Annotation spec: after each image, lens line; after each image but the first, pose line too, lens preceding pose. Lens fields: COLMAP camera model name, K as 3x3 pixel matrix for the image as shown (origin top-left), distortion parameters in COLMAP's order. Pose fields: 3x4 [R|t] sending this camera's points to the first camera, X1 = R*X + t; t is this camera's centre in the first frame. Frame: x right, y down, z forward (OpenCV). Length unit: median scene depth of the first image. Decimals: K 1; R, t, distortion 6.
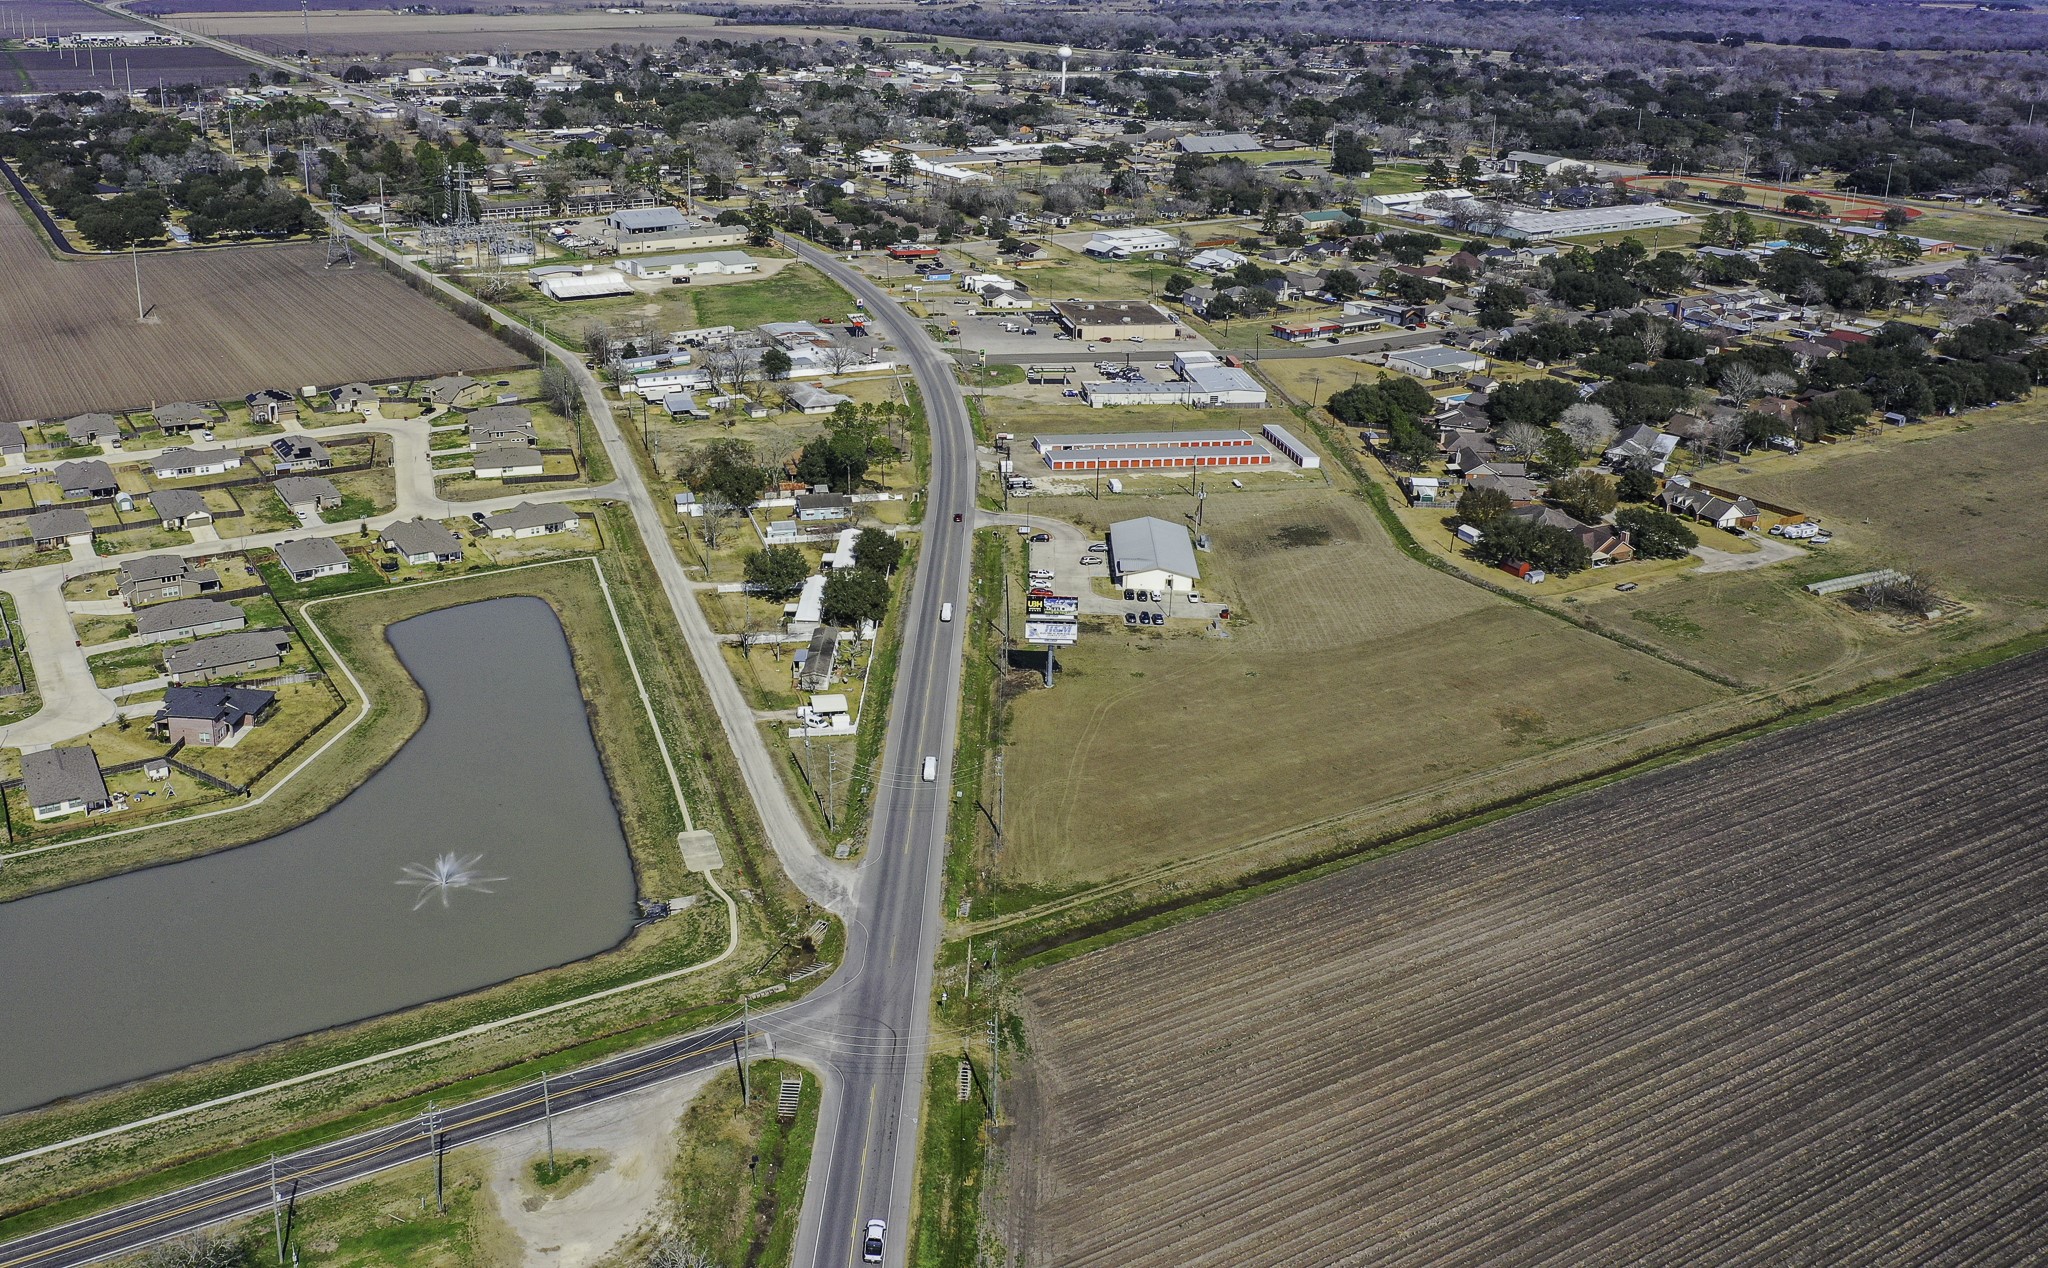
lens RADIAL K [[1820.8, 0, 892.1], [0, 1820.8, 414.4], [0, 0, 1]] dist [-0.013682, -0.000418]
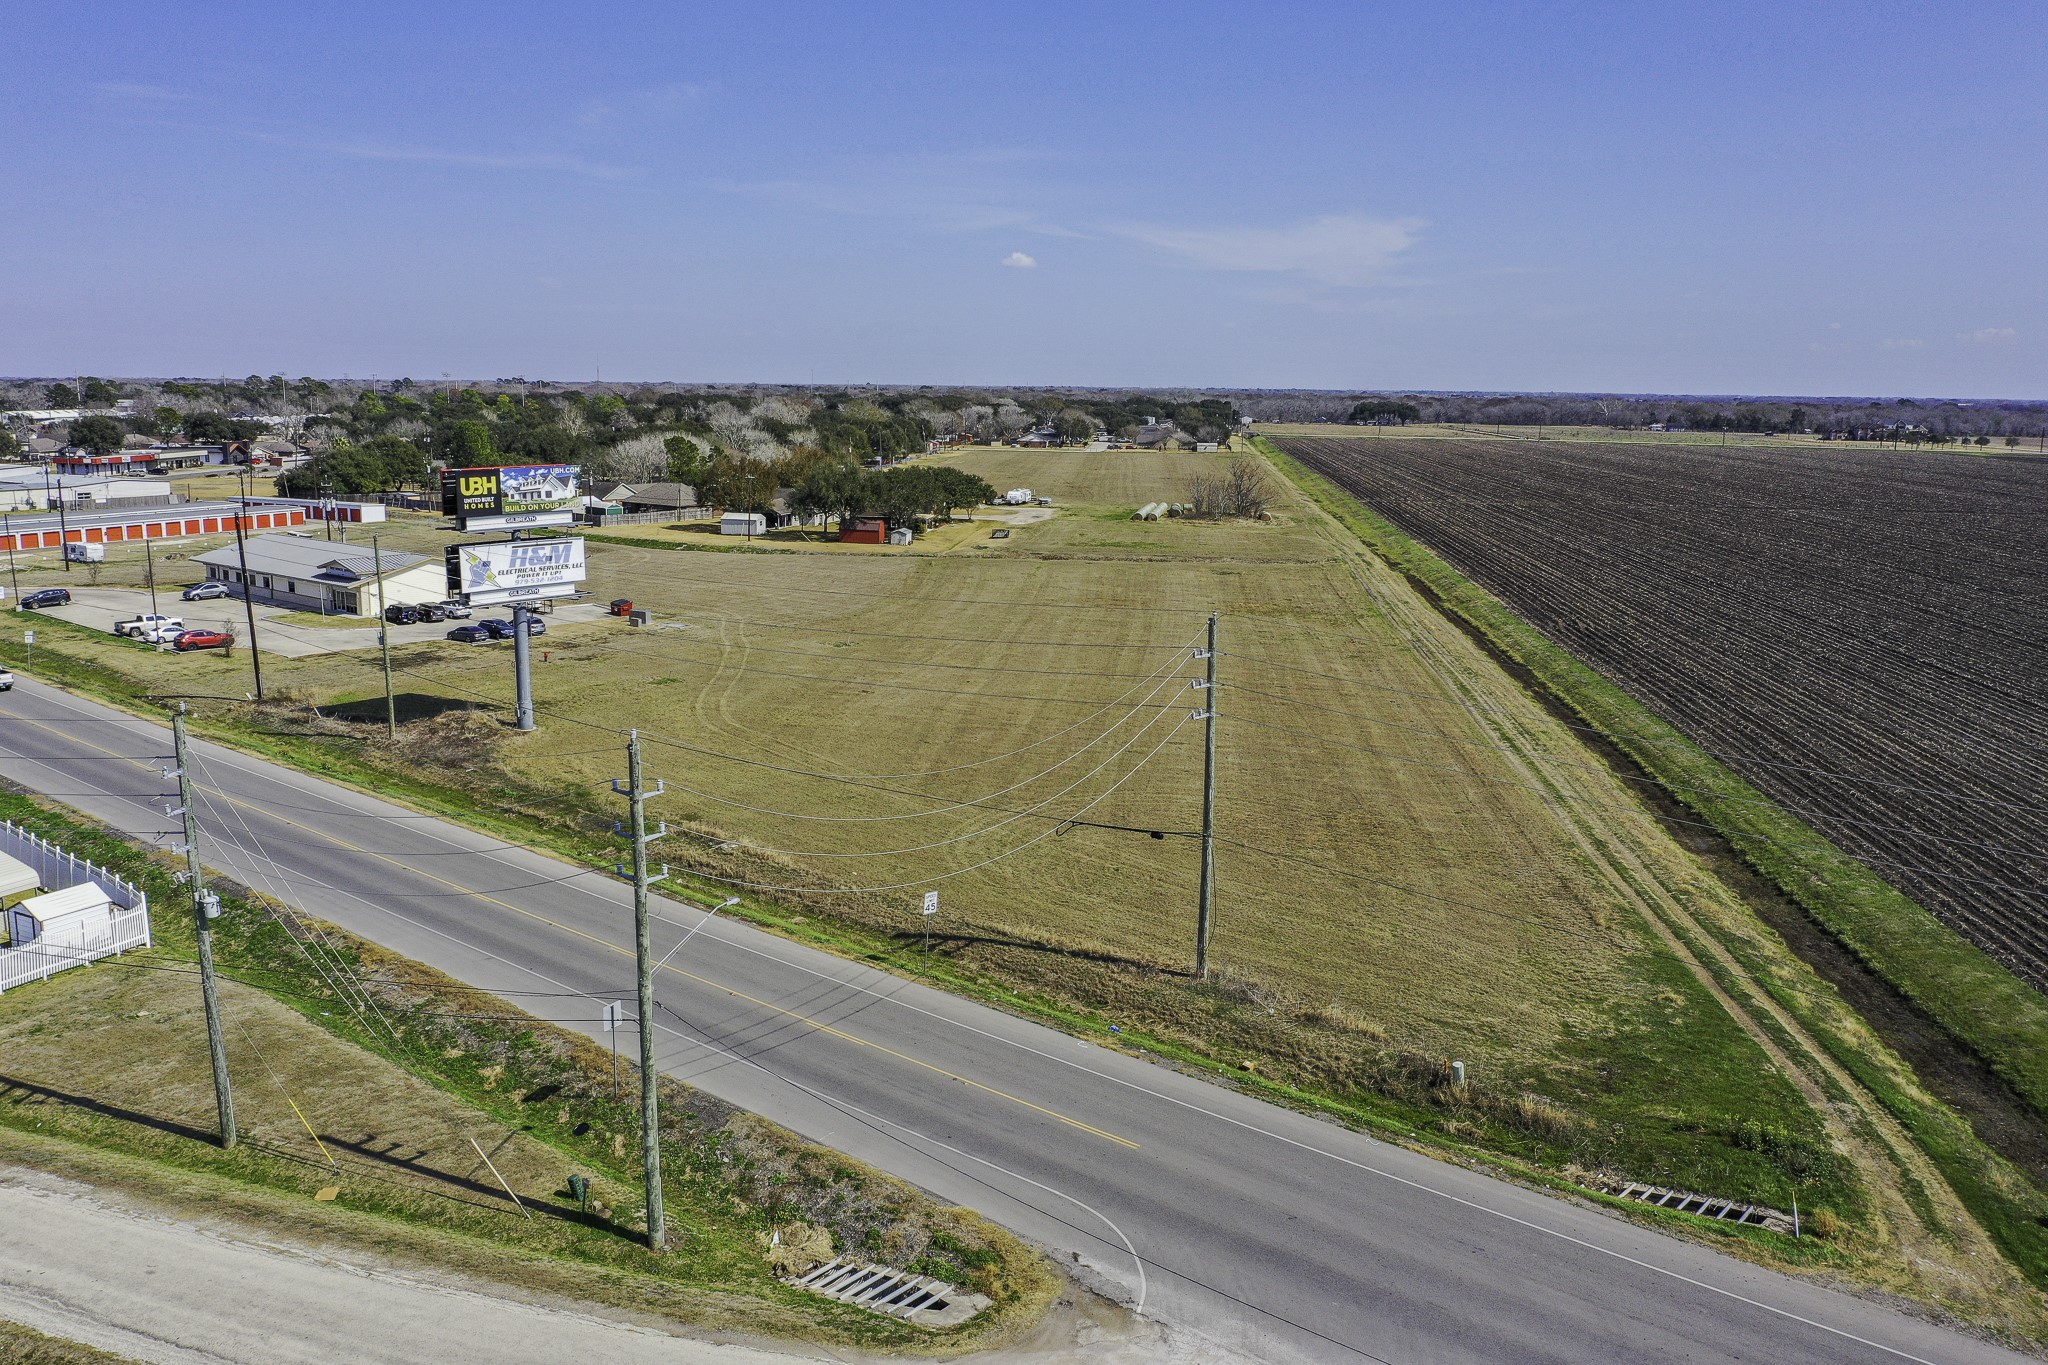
lens RADIAL K [[1597.3, 0, 1017.0], [0, 1597.3, 679.6], [0, 0, 1]] dist [-0.021352, 0.000394]
pose [[0.581443, -0.155156, 0.798655, -0.132596], [0.208491, 0.977283, 0.038071, 0.180309], [-0.786419, 0.144376, 0.600583, 0.892015]]
